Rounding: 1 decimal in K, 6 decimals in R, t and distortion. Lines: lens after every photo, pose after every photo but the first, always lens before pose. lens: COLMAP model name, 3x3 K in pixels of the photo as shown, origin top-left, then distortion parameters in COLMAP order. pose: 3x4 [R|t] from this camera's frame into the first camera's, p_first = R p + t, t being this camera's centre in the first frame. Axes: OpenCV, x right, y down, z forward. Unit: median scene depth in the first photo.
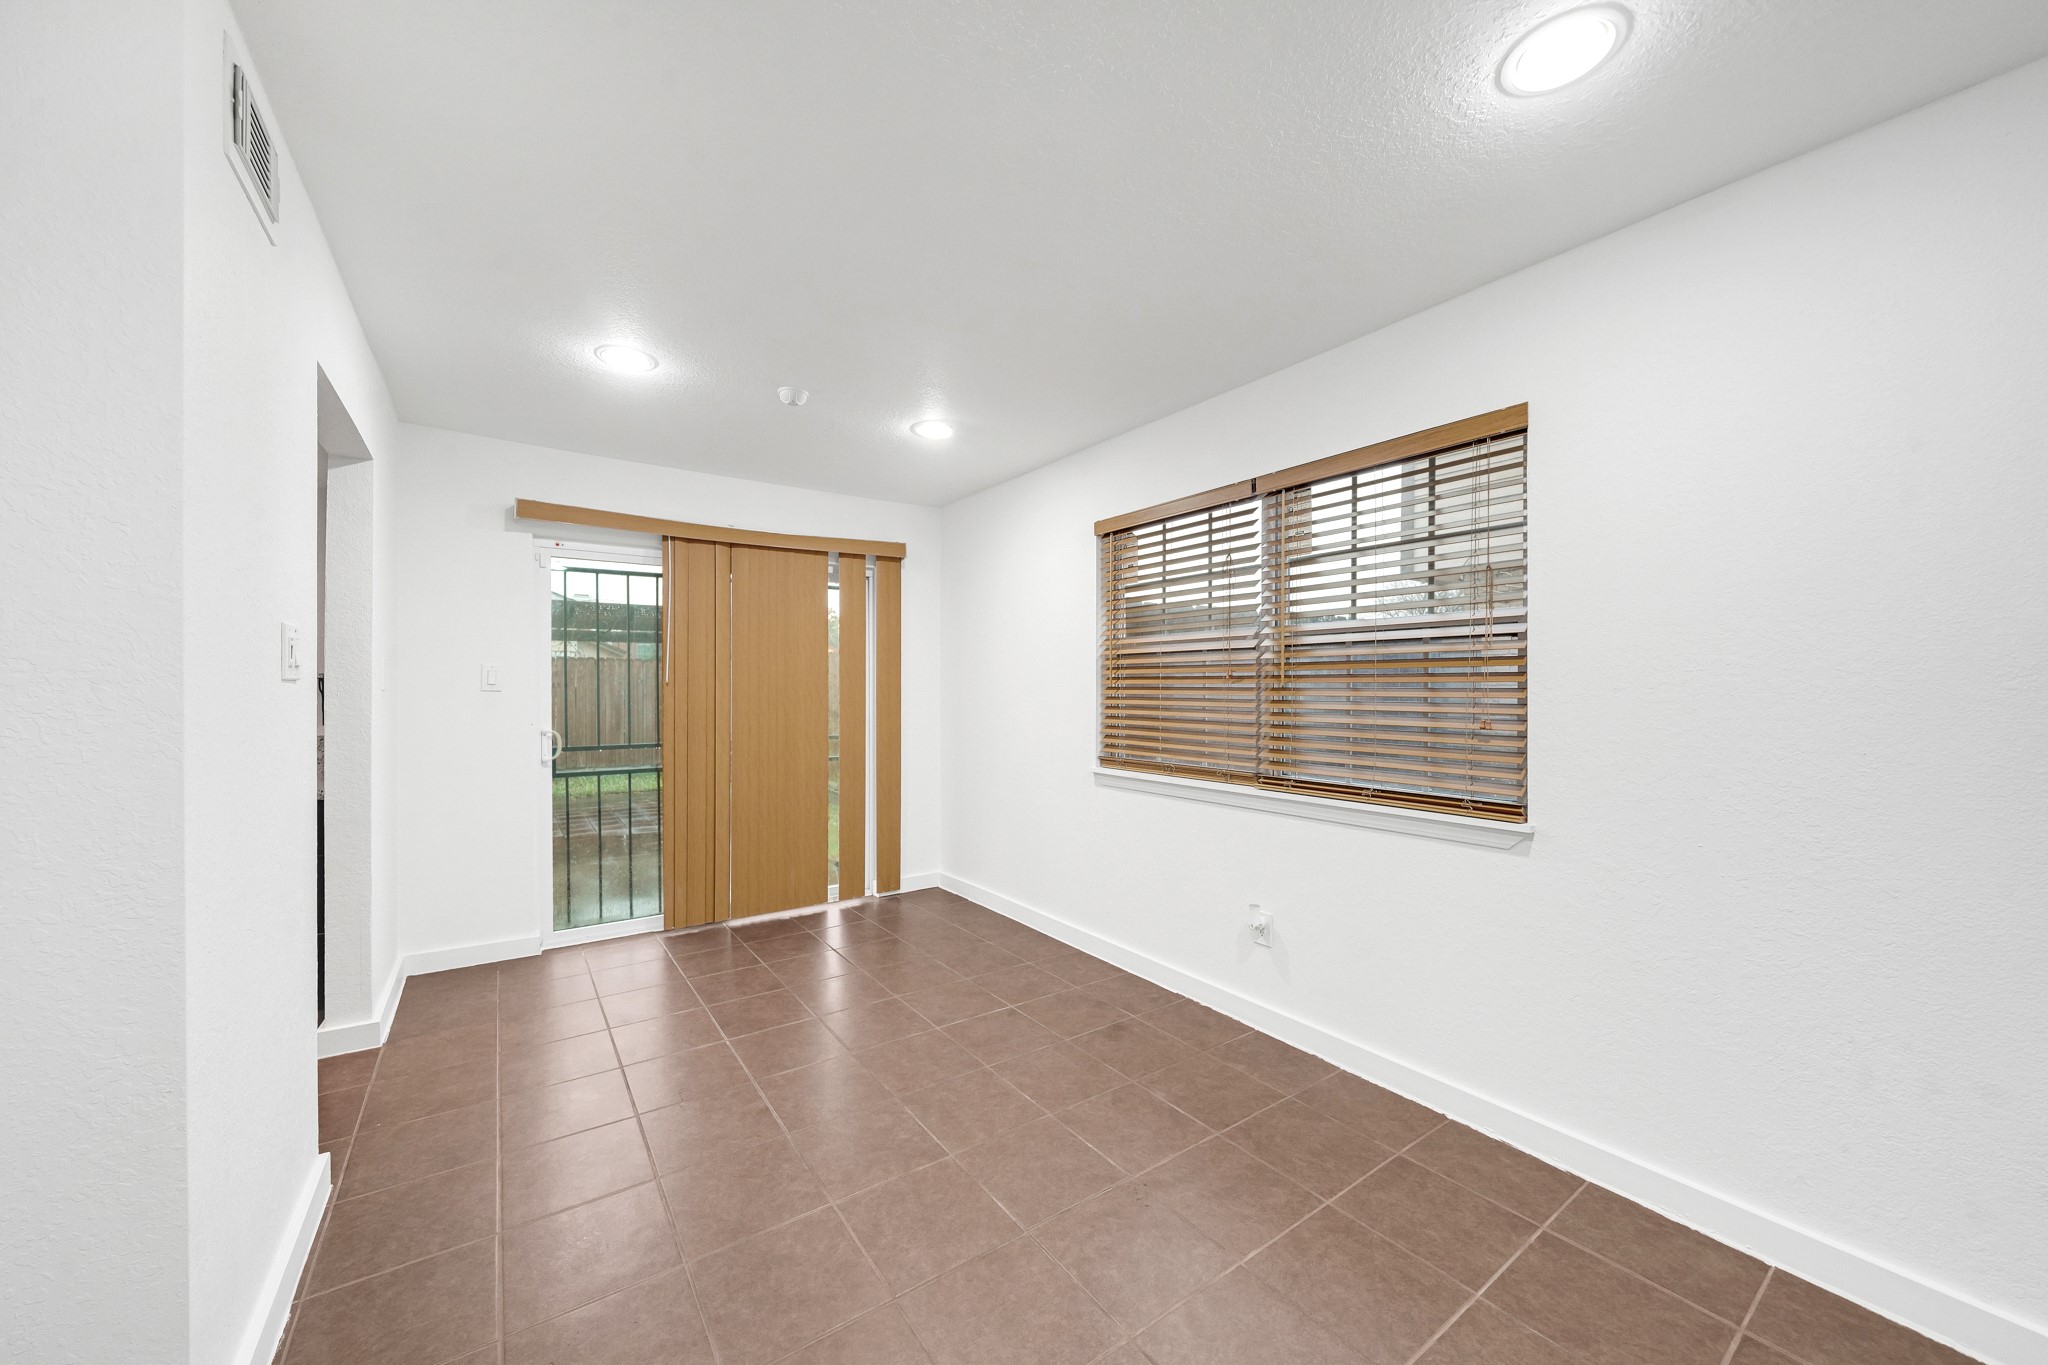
lens RADIAL K [[736.2, 0, 998.9], [0, 736.2, 690.3], [0, 0, 1]] dist [-0.001681, -0.000044]
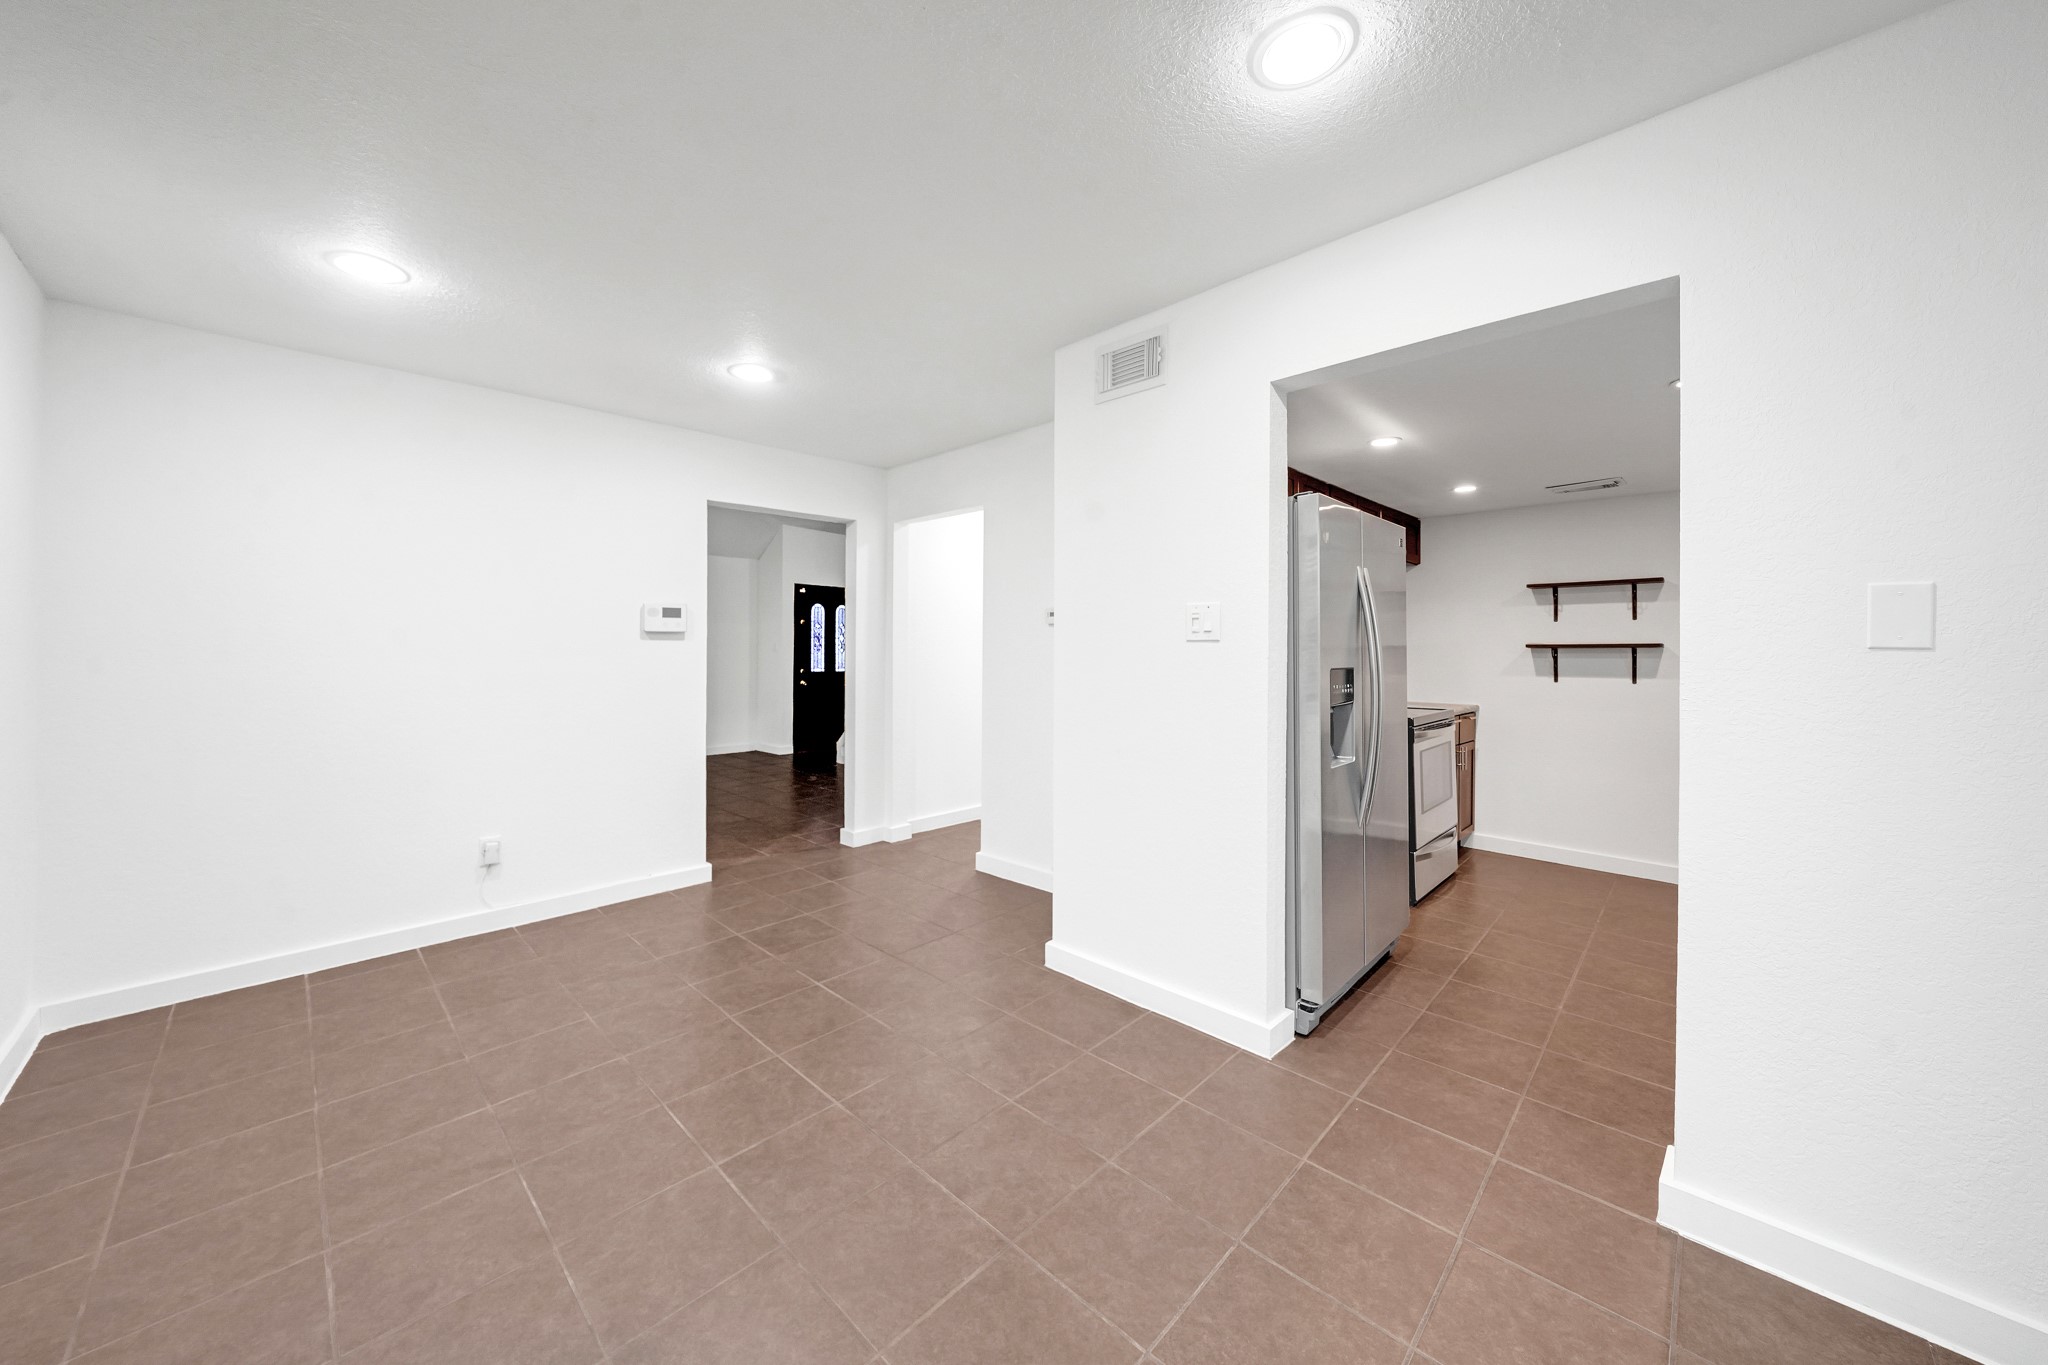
lens RADIAL K [[730.3, 0, 1020.1], [0, 730.3, 641.2], [0, 0, 1]] dist [-0.002470, -0.000112]
pose [[-0.979979, -0.000408, -0.199098, -0.132430], [0.001194, 0.999968, -0.007924, -0.001389], [0.199095, -0.008003, -0.979947, 1.029333]]
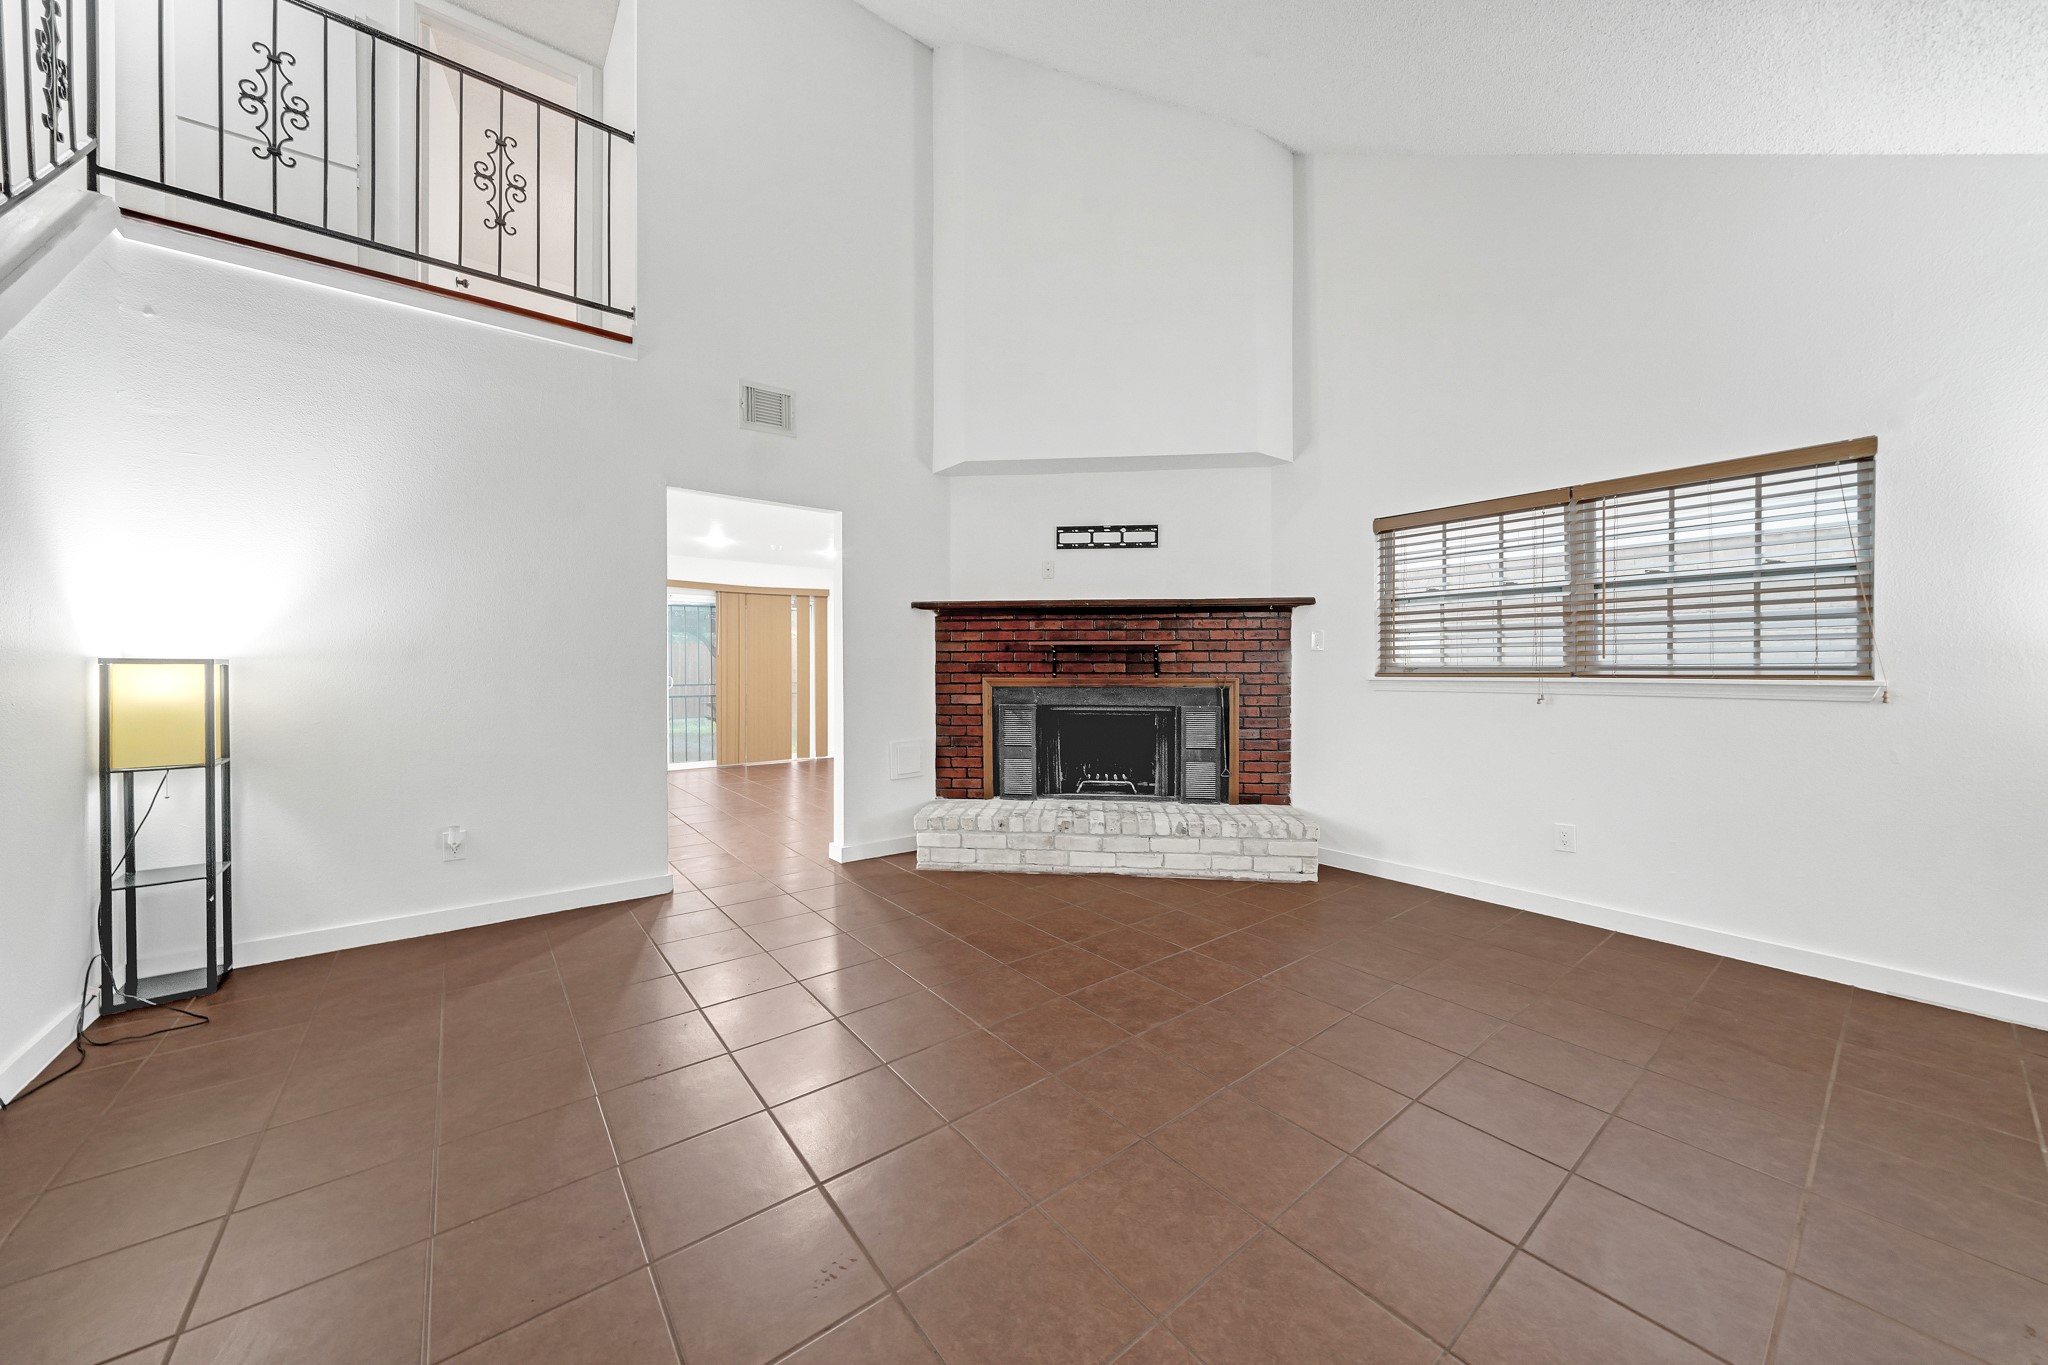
lens RADIAL K [[710.8, 0, 1014.1], [0, 710.8, 681.1], [0, 0, 1]] dist [0.000772, 0.000135]
pose [[0.997844, 0.000961, 0.065621, 0.319467], [-0.001752, 0.999926, 0.011998, 0.043376], [-0.065604, -0.012087, 0.997773, -1.267278]]
